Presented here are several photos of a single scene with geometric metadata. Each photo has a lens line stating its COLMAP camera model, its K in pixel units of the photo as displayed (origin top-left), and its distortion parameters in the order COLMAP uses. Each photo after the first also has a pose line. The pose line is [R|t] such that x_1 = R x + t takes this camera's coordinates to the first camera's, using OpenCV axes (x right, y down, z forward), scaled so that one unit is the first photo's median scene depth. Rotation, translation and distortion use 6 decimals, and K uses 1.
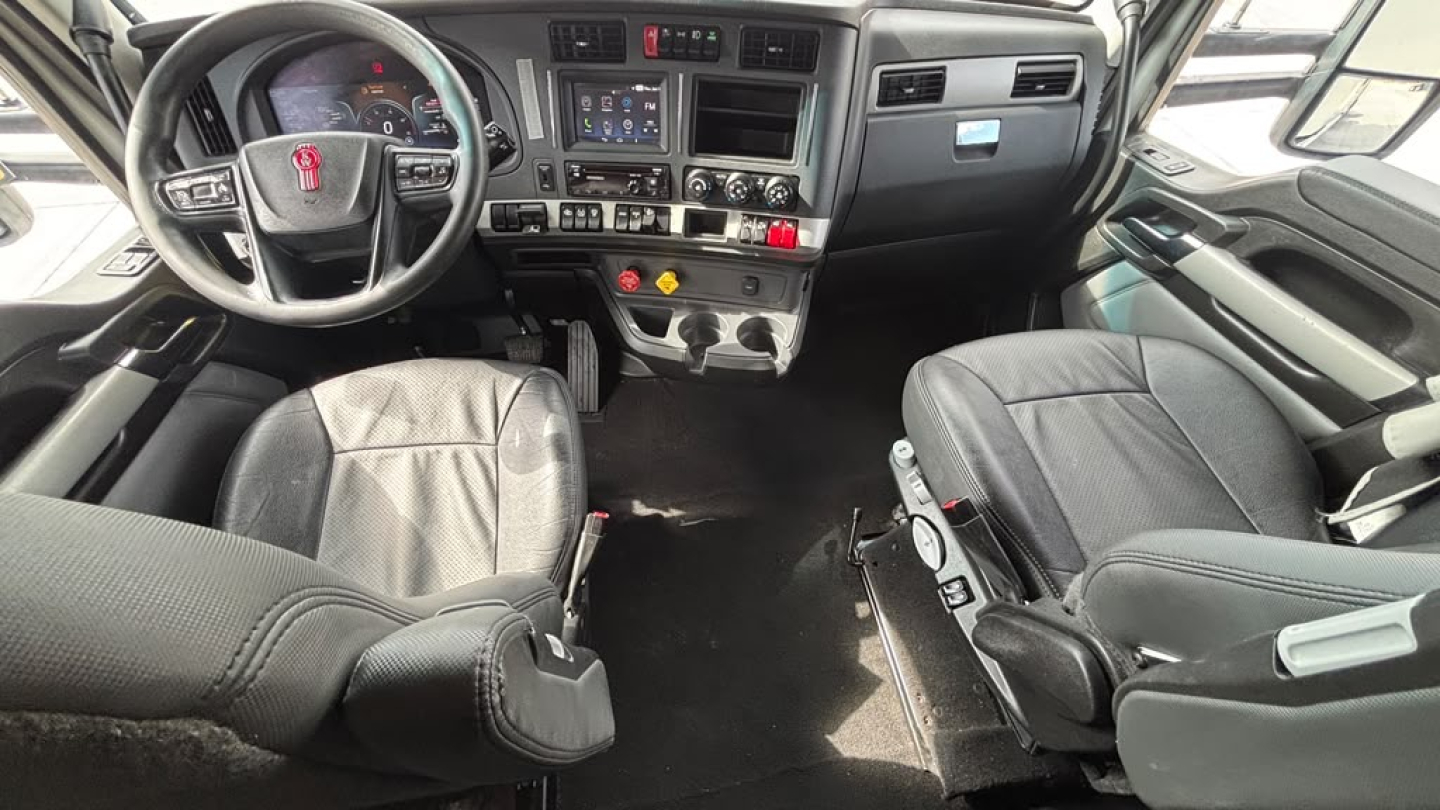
lens RADIAL K [[582.8, 0, 720.1], [0, 582.8, 402.5], [0, 0, 1]] dist [0.000829, 0.000409]
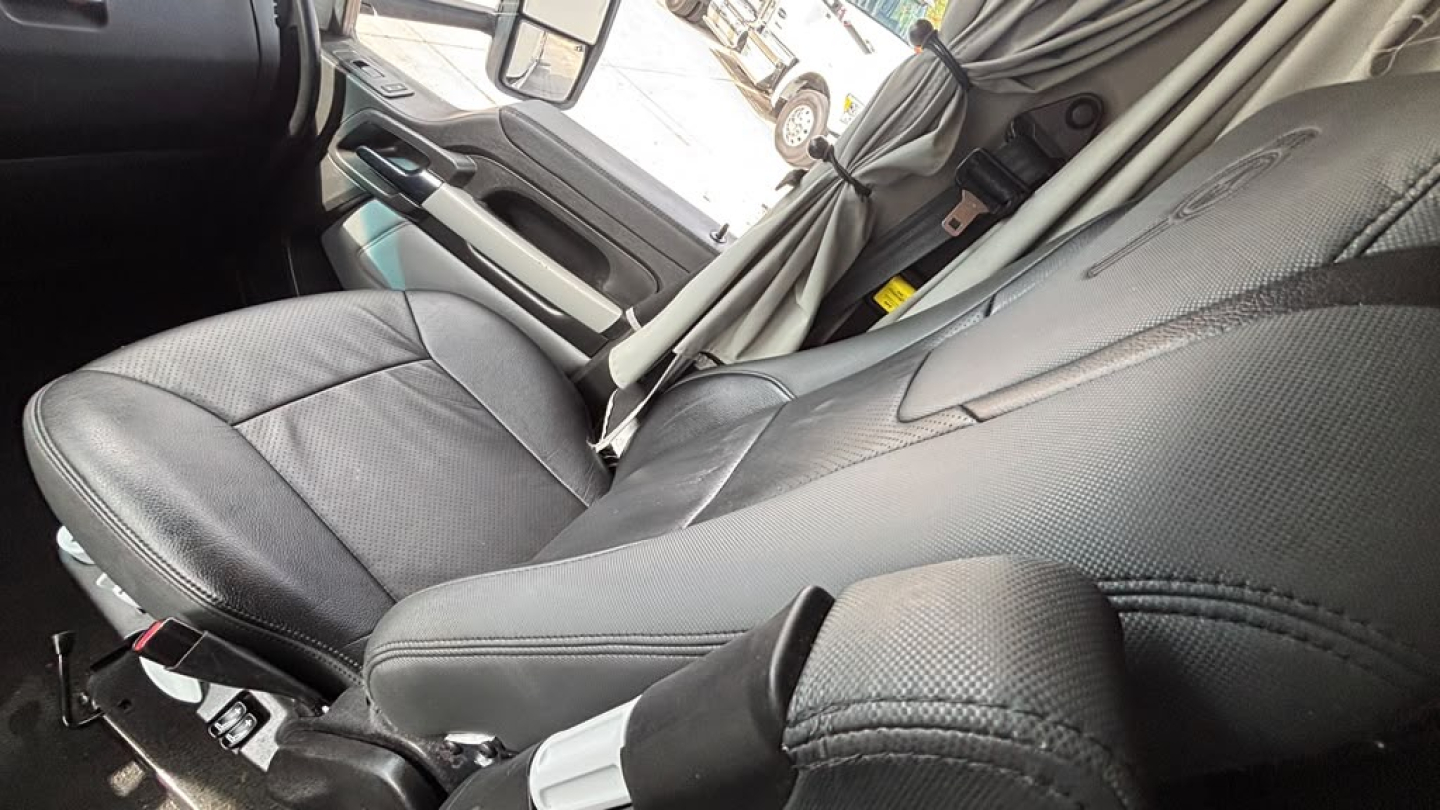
lens RADIAL K [[582.8, 0, 718.9], [0, 582.8, 395.7], [0, 0, 1]] dist [0.000829, 0.000409]
pose [[0.531914, -0.274085, 0.801215, 0.225809], [0.182950, 0.961019, 0.207295, -0.058628], [-0.826799, 0.036319, 0.561323, 0.136128]]
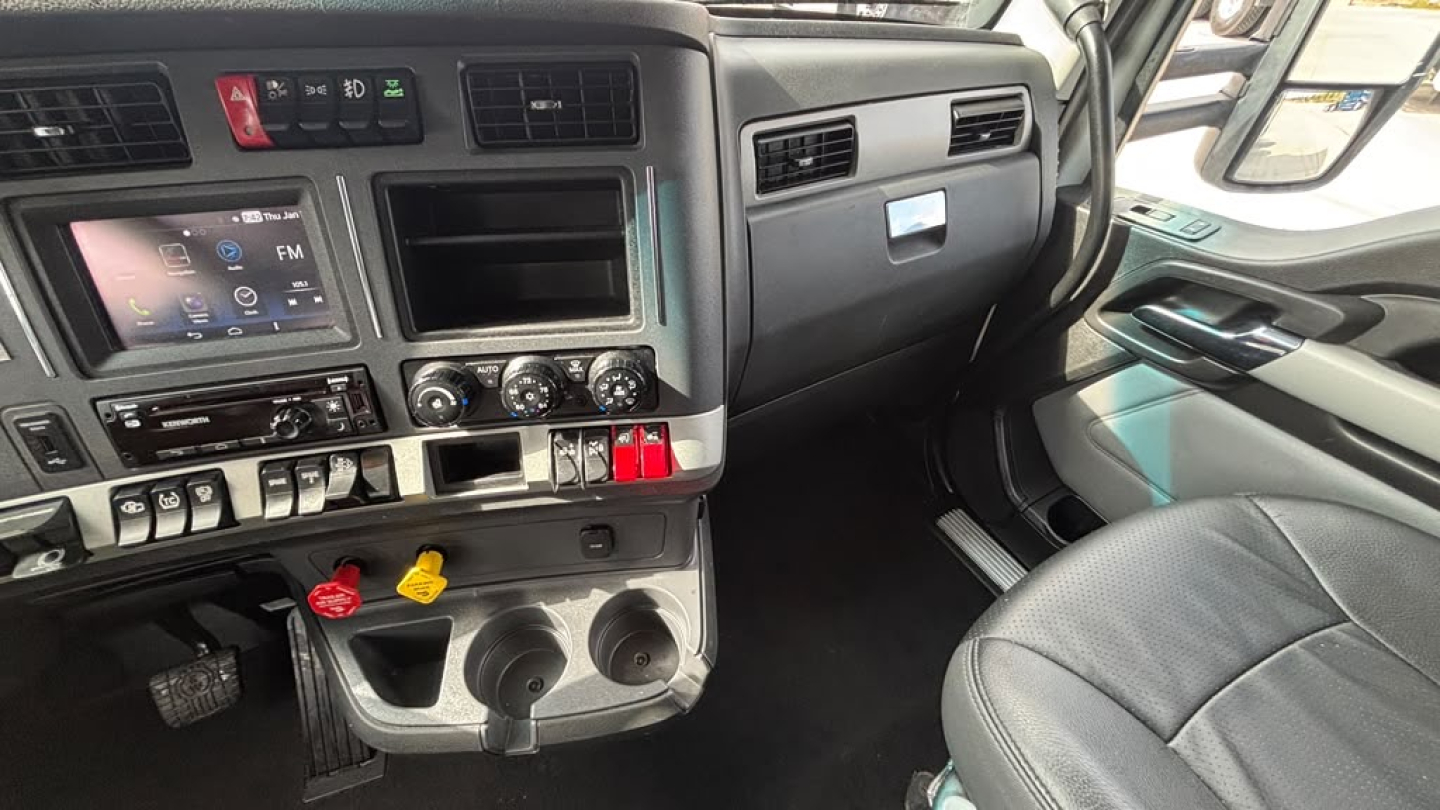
lens RADIAL K [[582.8, 0, 717.6], [0, 582.8, 398.3], [0, 0, 1]] dist [0.000829, 0.000409]
pose [[0.953059, -0.193497, 0.232890, 0.063357], [0.221016, 0.970305, -0.098287, -0.273047], [-0.206956, 0.145145, 0.967524, 0.499677]]
